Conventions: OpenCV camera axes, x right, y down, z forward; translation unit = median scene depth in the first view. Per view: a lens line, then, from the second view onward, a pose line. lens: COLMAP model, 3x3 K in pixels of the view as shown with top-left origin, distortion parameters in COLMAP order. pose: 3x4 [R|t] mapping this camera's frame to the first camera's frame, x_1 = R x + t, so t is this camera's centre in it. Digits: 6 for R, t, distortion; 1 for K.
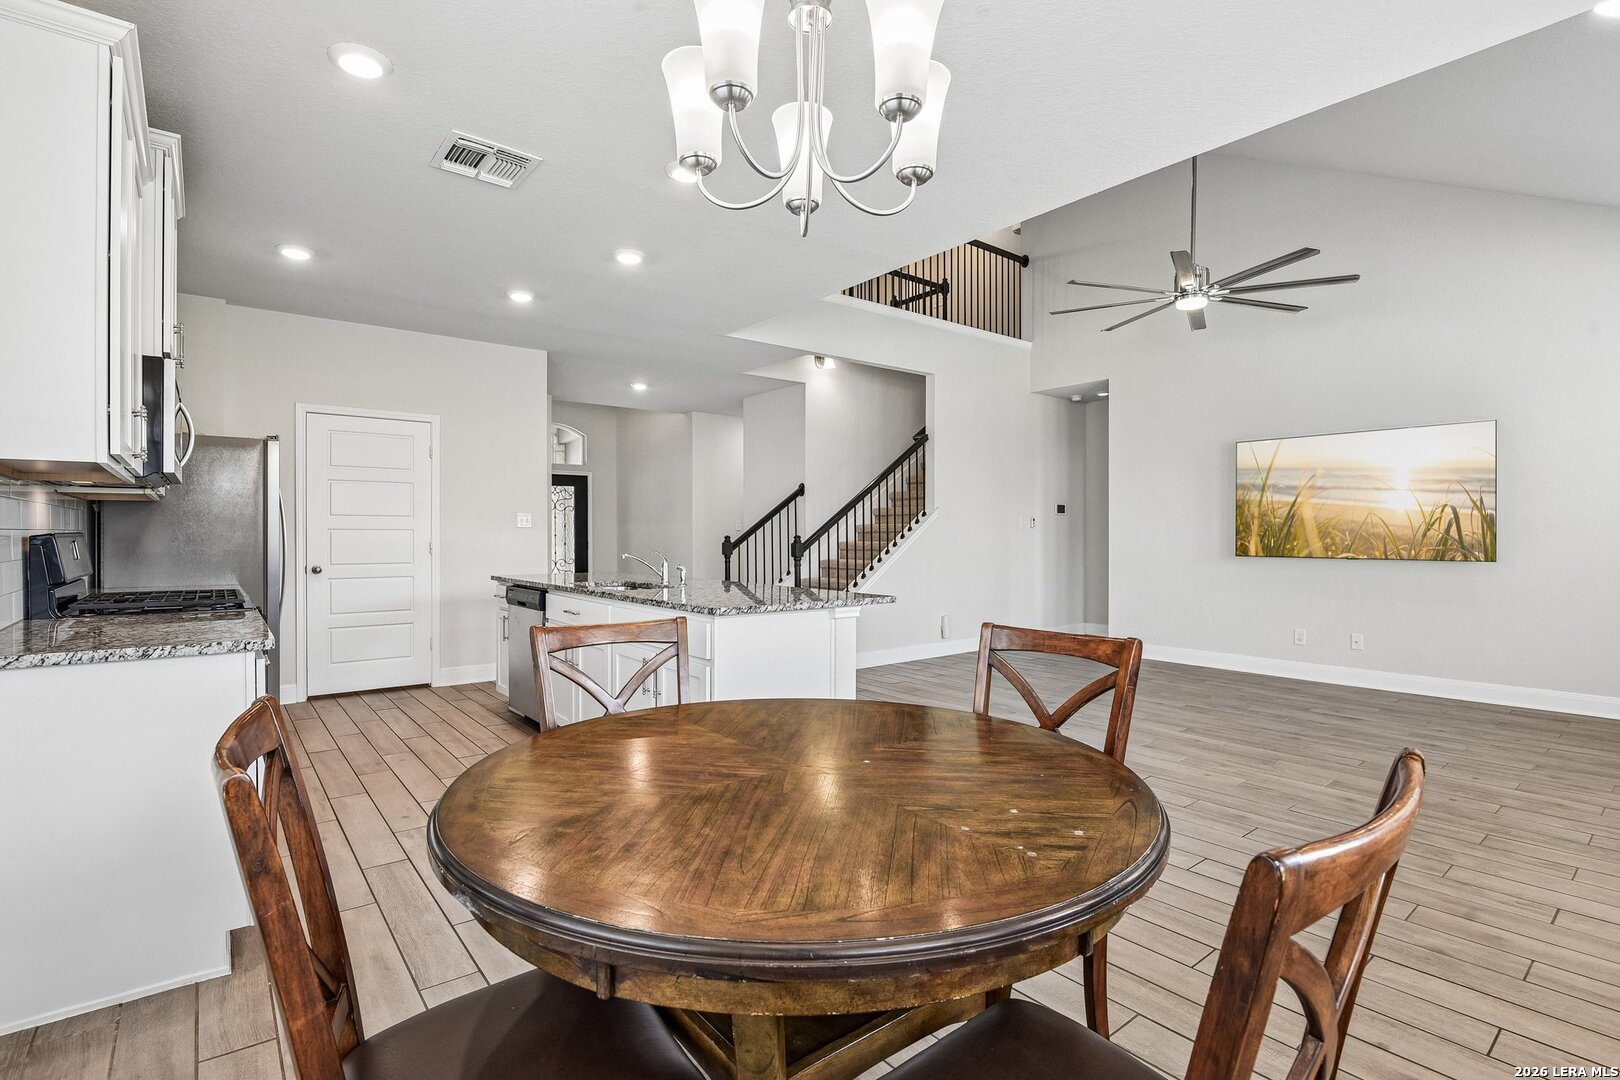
lens RADIAL K [[775.2, 0, 811.8], [0, 775.2, 533.5], [0, 0, 1]] dist [0.001172, -0.009934]
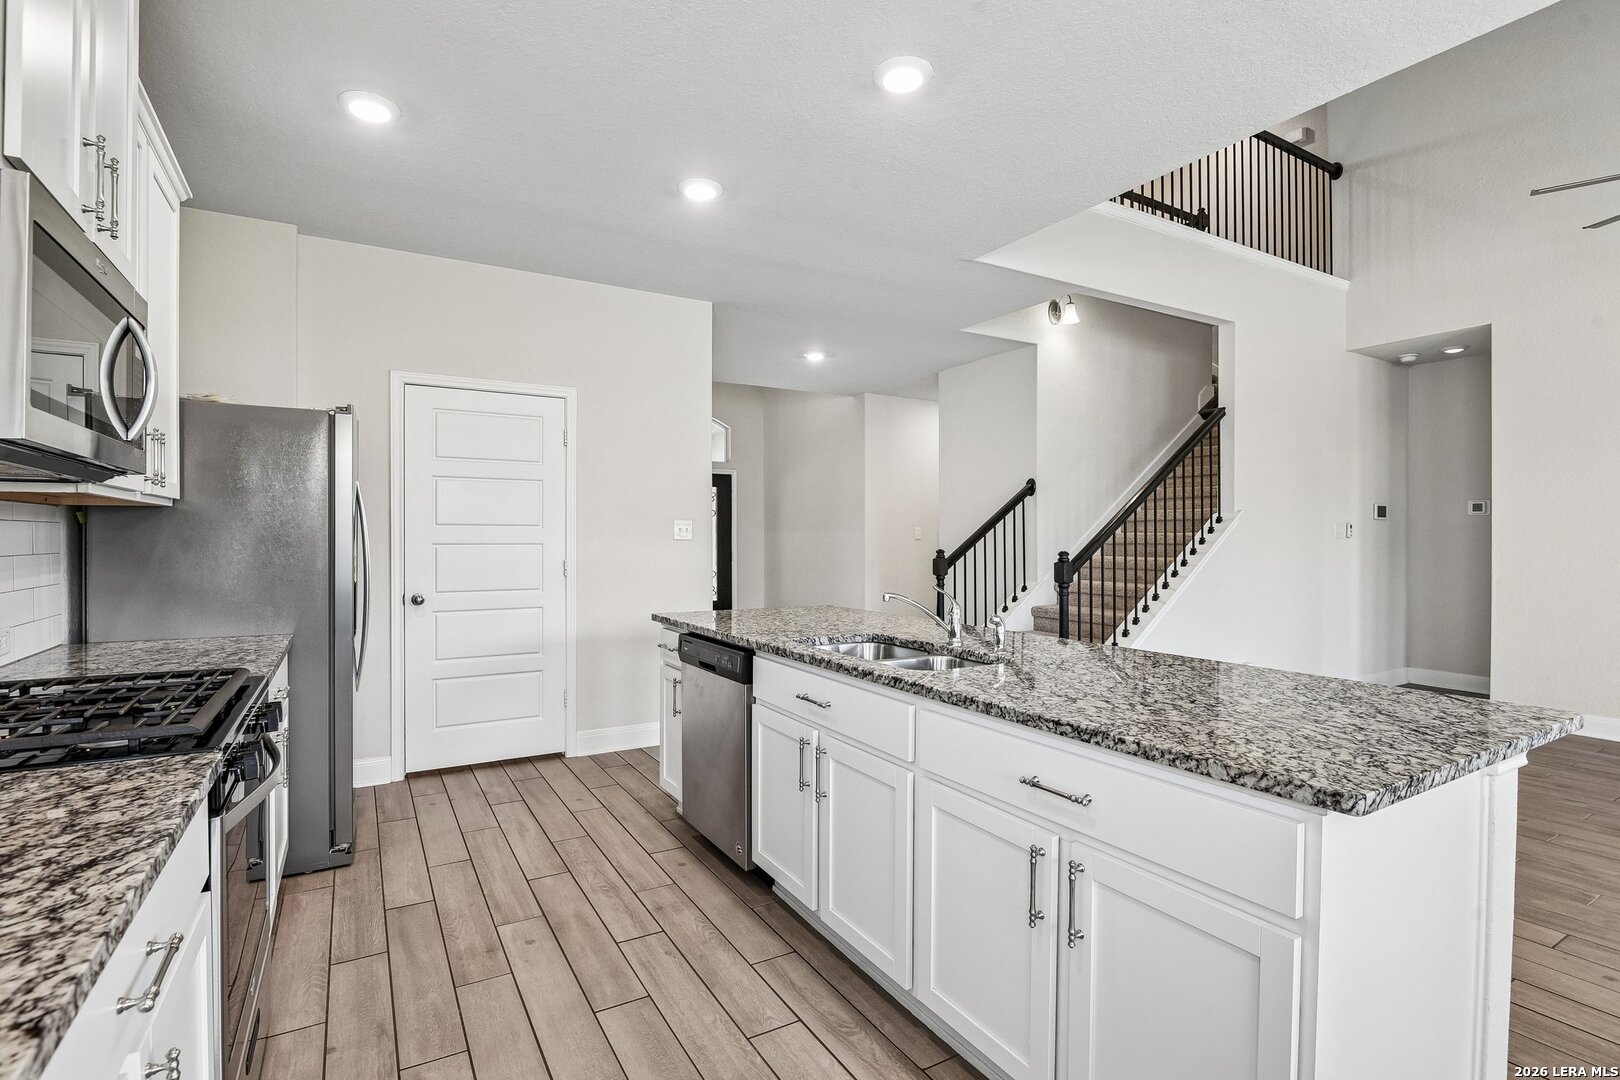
lens RADIAL K [[775.2, 0, 811.8], [0, 775.2, 533.5], [0, 0, 1]] dist [0.001172, -0.009934]
pose [[0.991087, -0.000667, -0.133218, -0.131881], [0.000107, 0.999991, -0.004216, -0.009486], [0.133220, 0.004164, 0.991078, 0.246776]]
